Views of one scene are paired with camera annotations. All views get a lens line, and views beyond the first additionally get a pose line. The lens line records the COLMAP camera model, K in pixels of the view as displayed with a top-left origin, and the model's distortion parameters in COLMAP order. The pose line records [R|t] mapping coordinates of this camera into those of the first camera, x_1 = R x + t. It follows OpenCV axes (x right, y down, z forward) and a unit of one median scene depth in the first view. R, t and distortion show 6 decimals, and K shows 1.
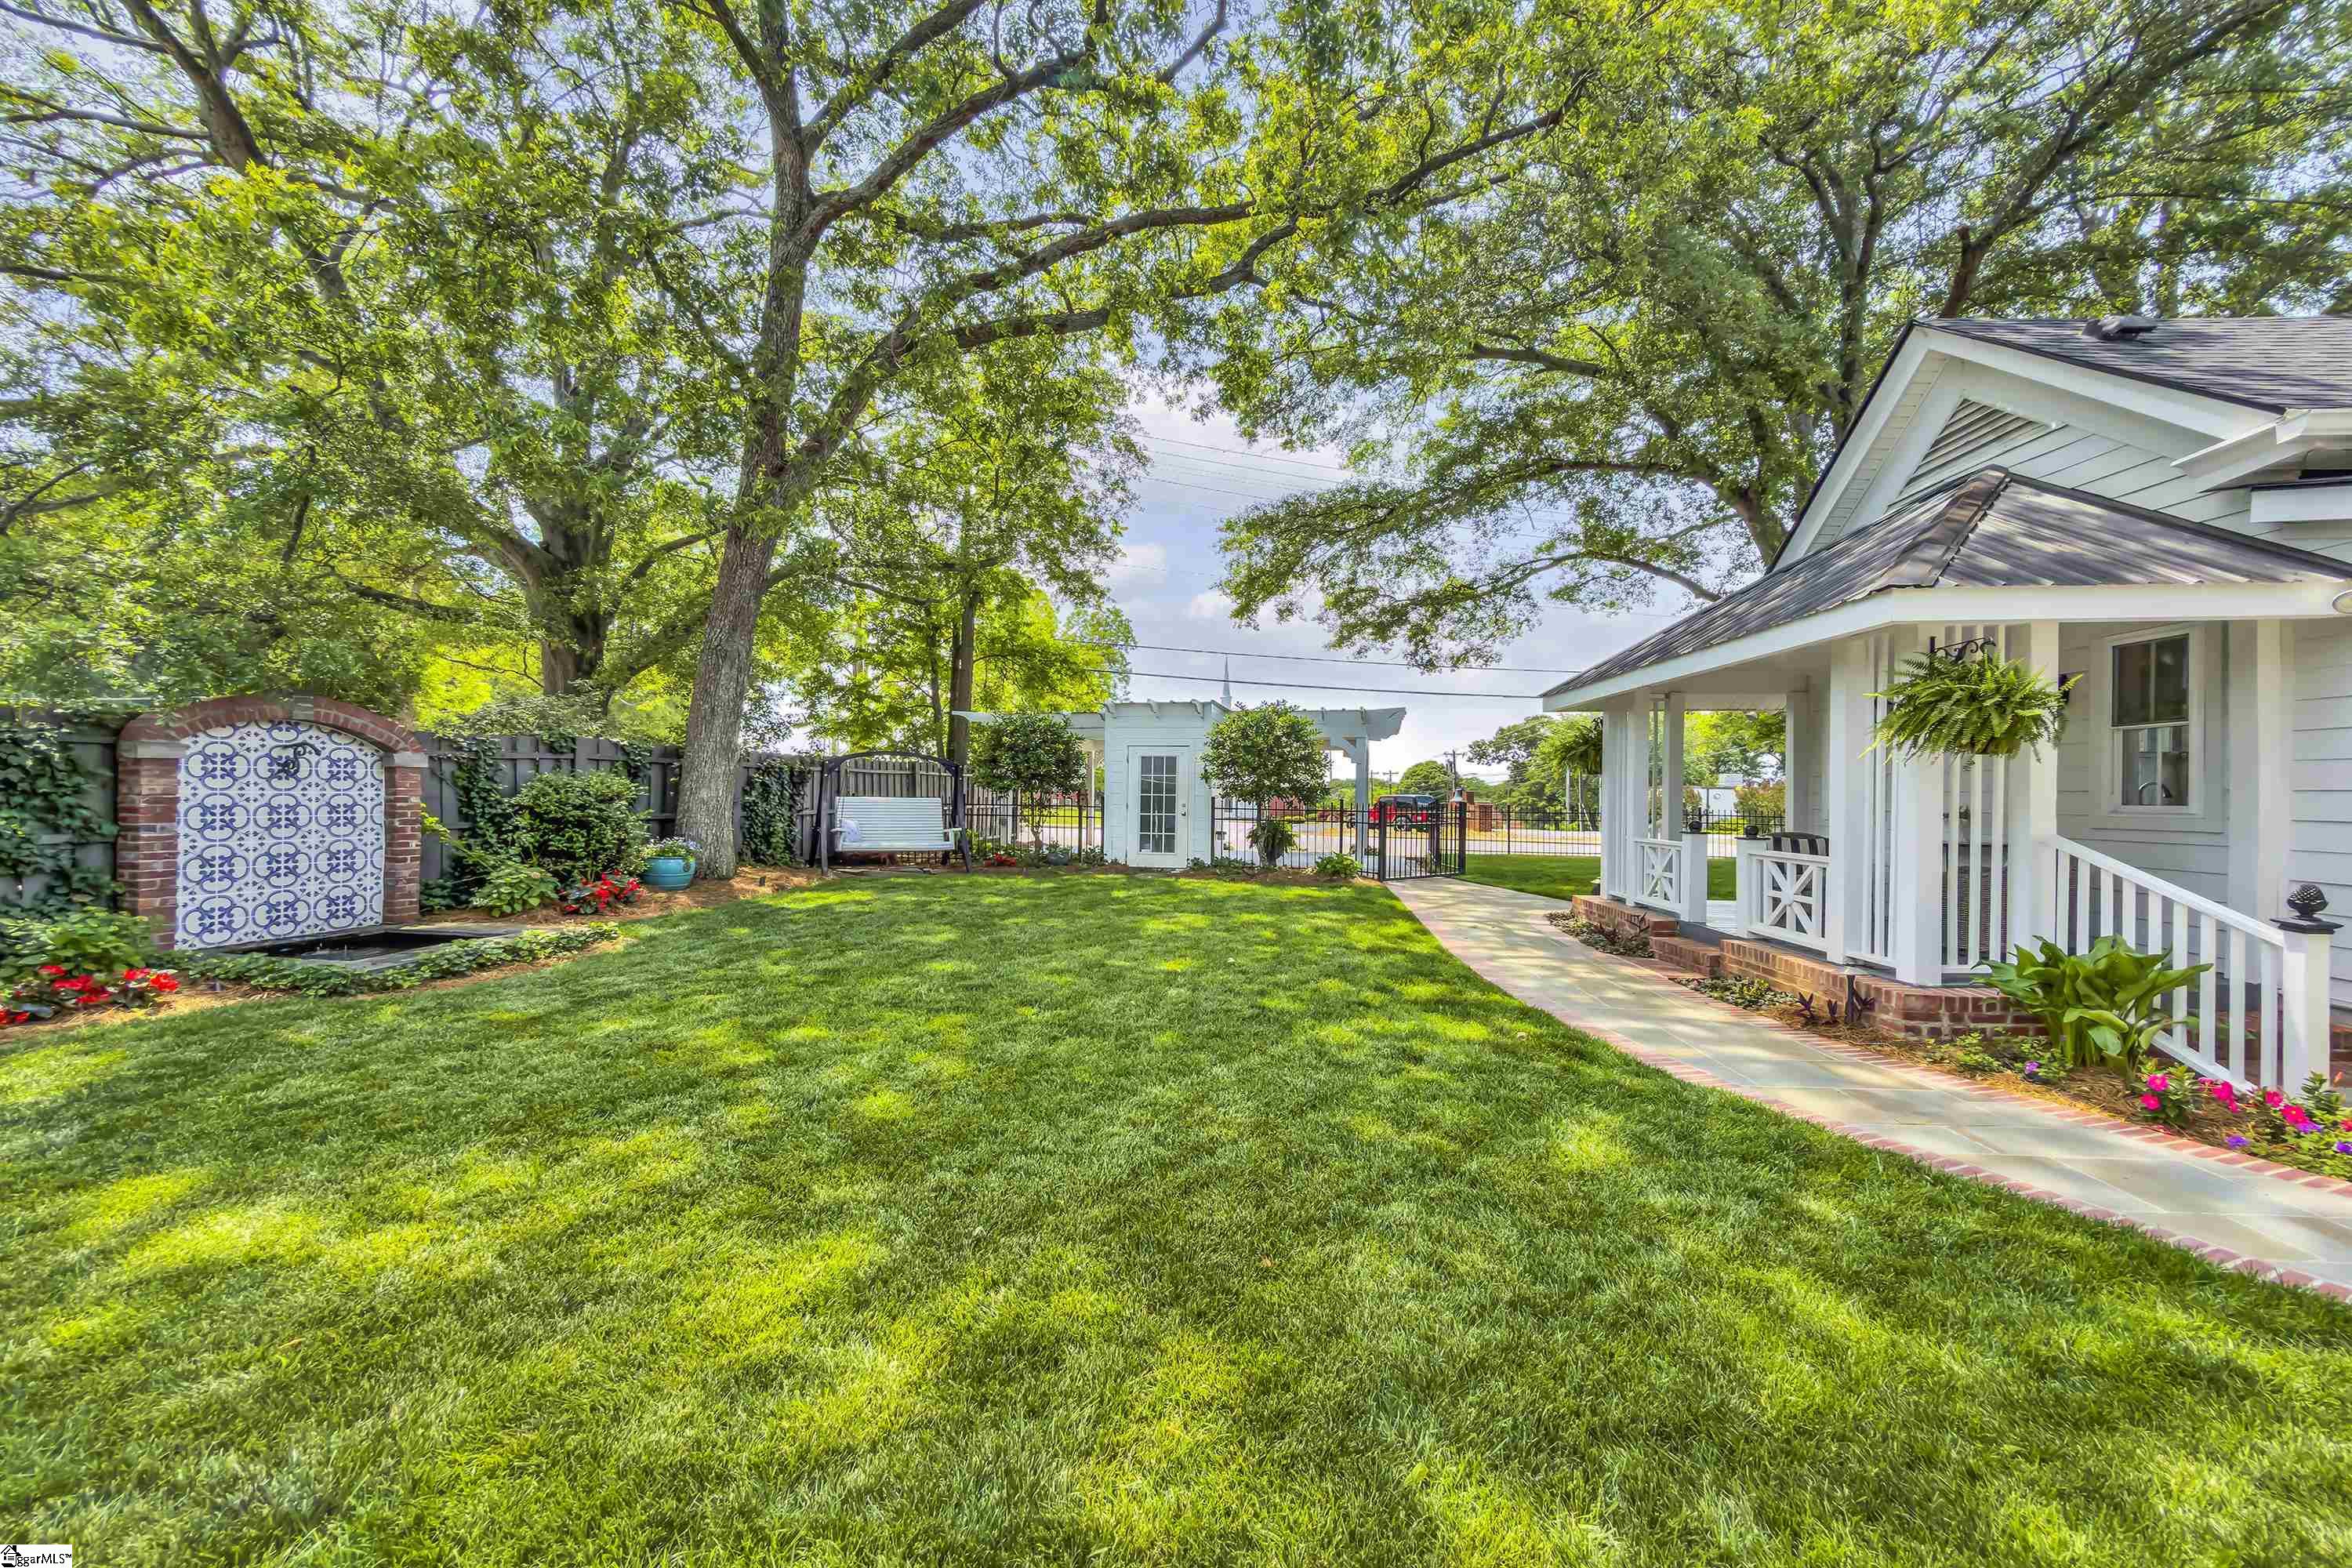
lens RADIAL K [[944.5, 0, 1194.5], [0, 944.5, 790.6], [0, 0, 1]] dist [0.003916, -0.001370]
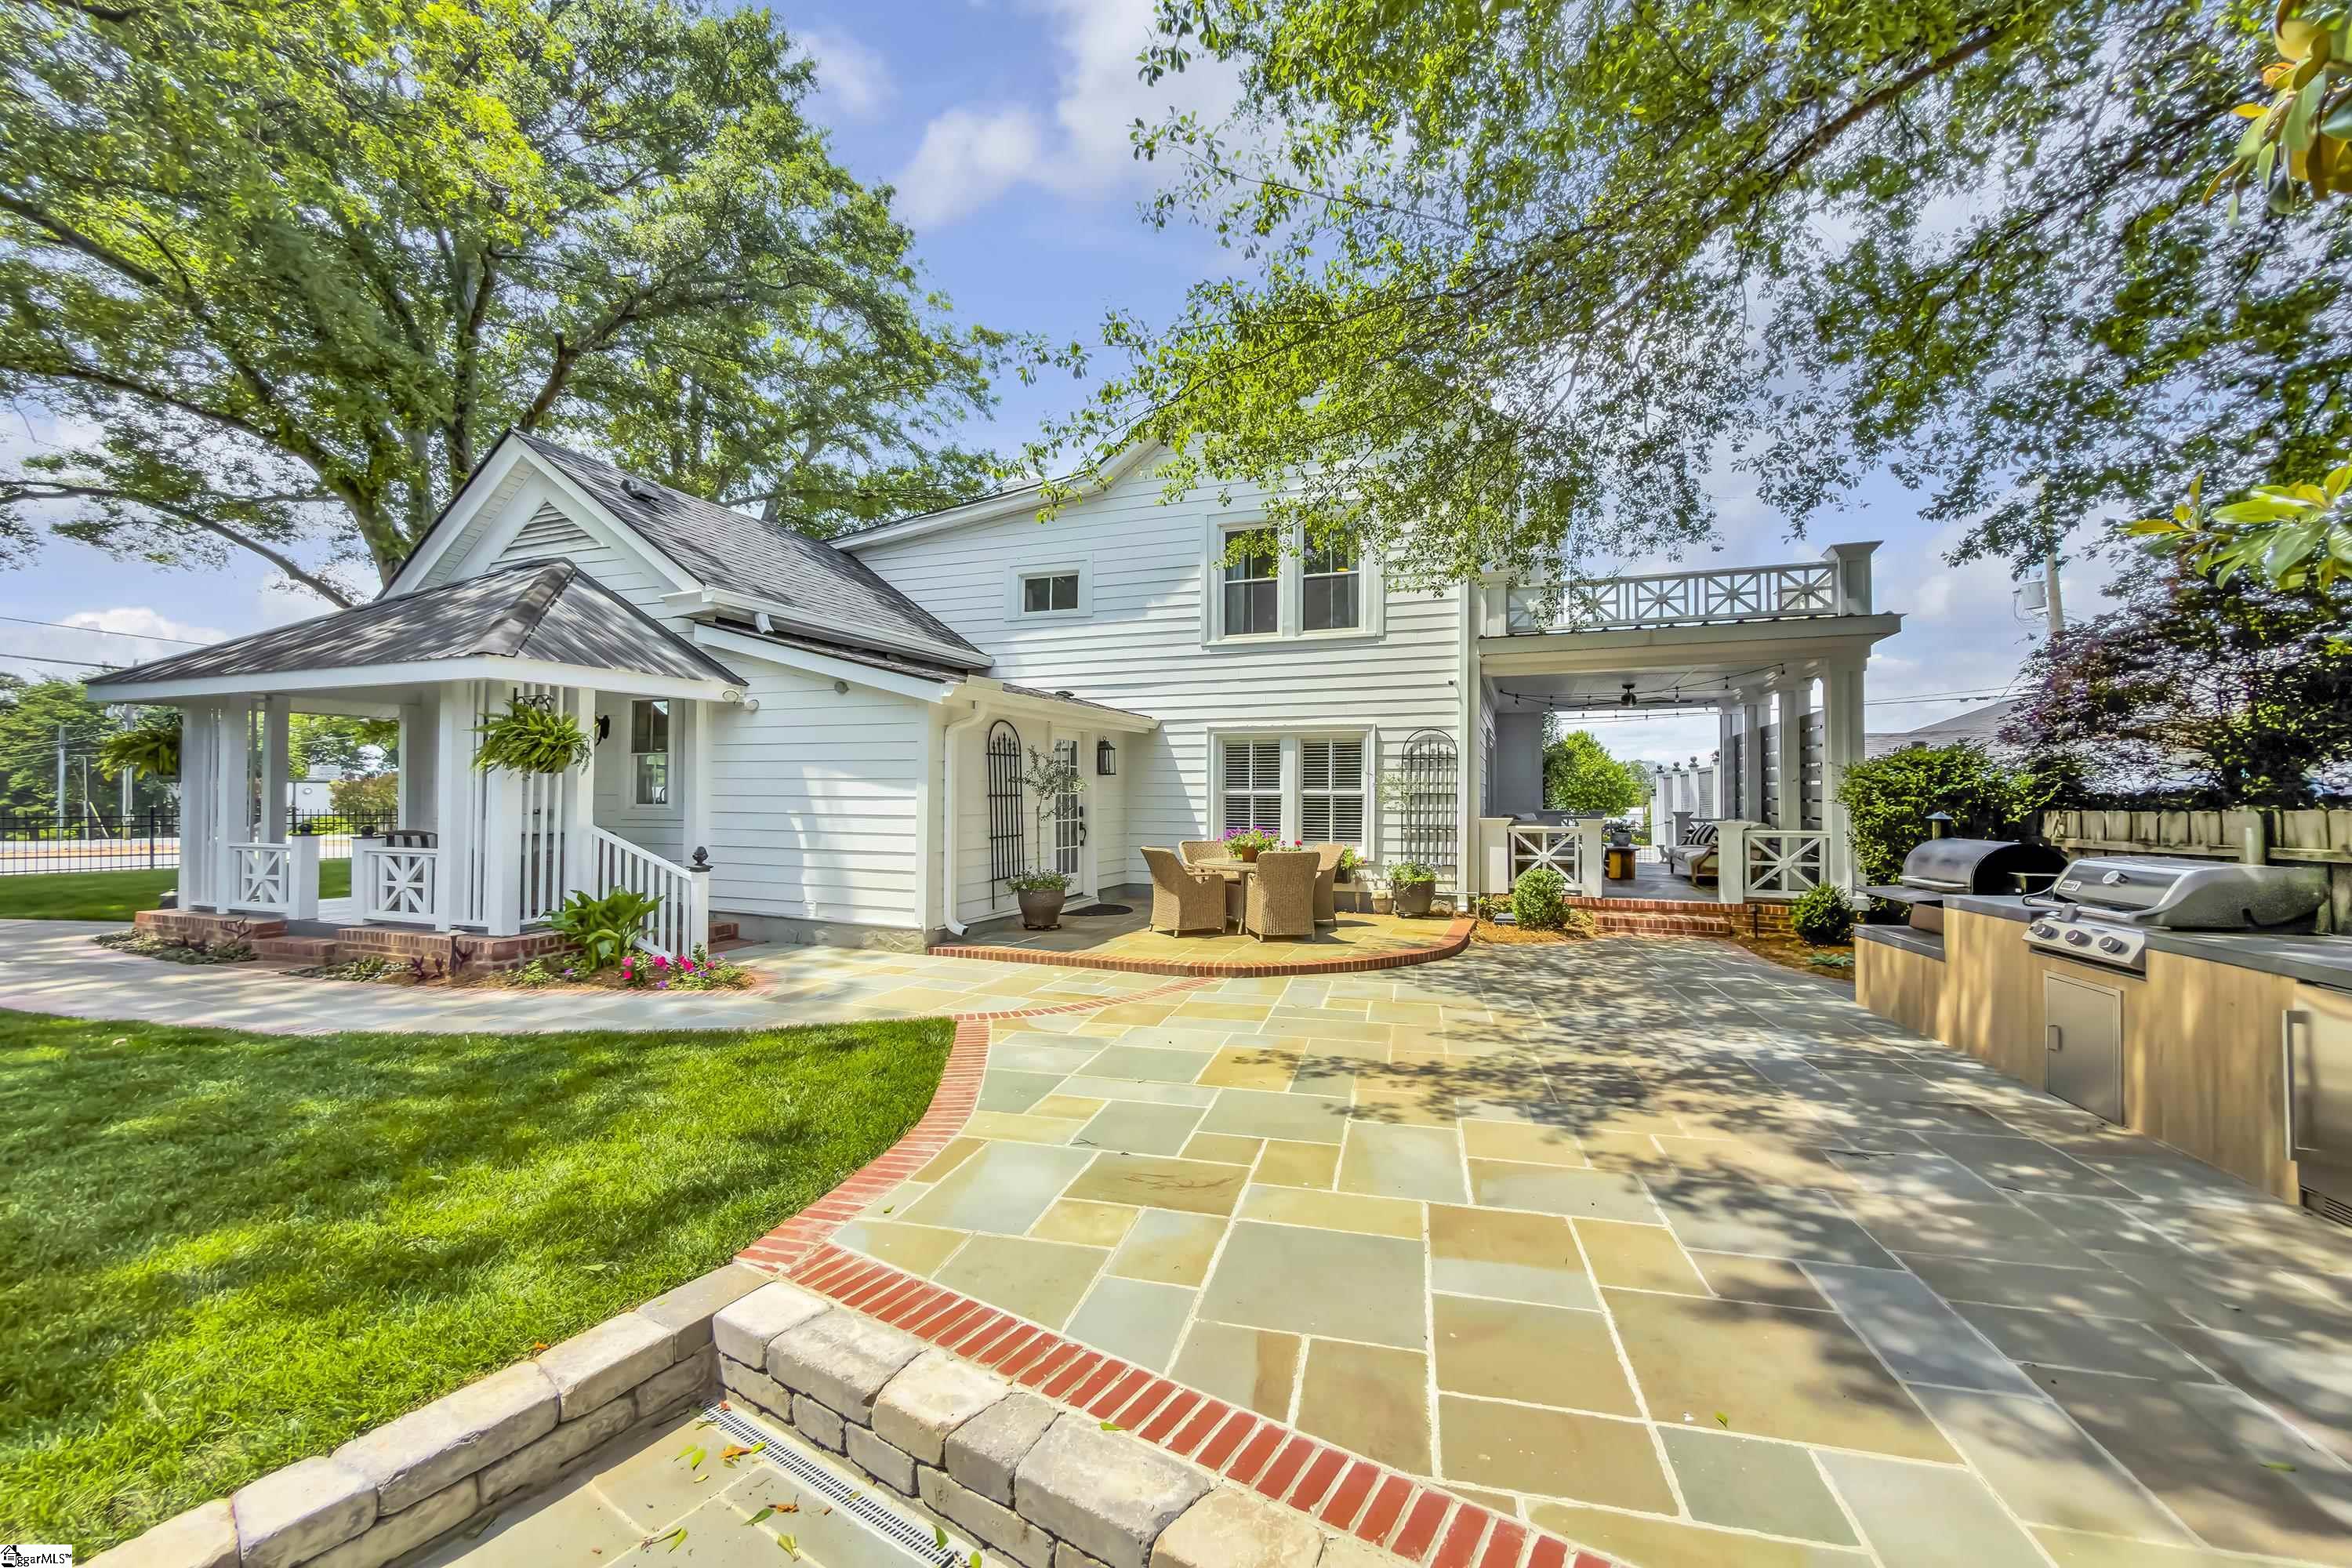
lens RADIAL K [[944.5, 0, 1177.5], [0, 944.5, 777.0], [0, 0, 1]] dist [0.003916, -0.001370]
pose [[0.314352, 0.008006, 0.949273, -0.207743], [-0.002632, 0.999968, -0.007562, -0.018431], [-0.949303, -0.000121, 0.314363, -0.317794]]
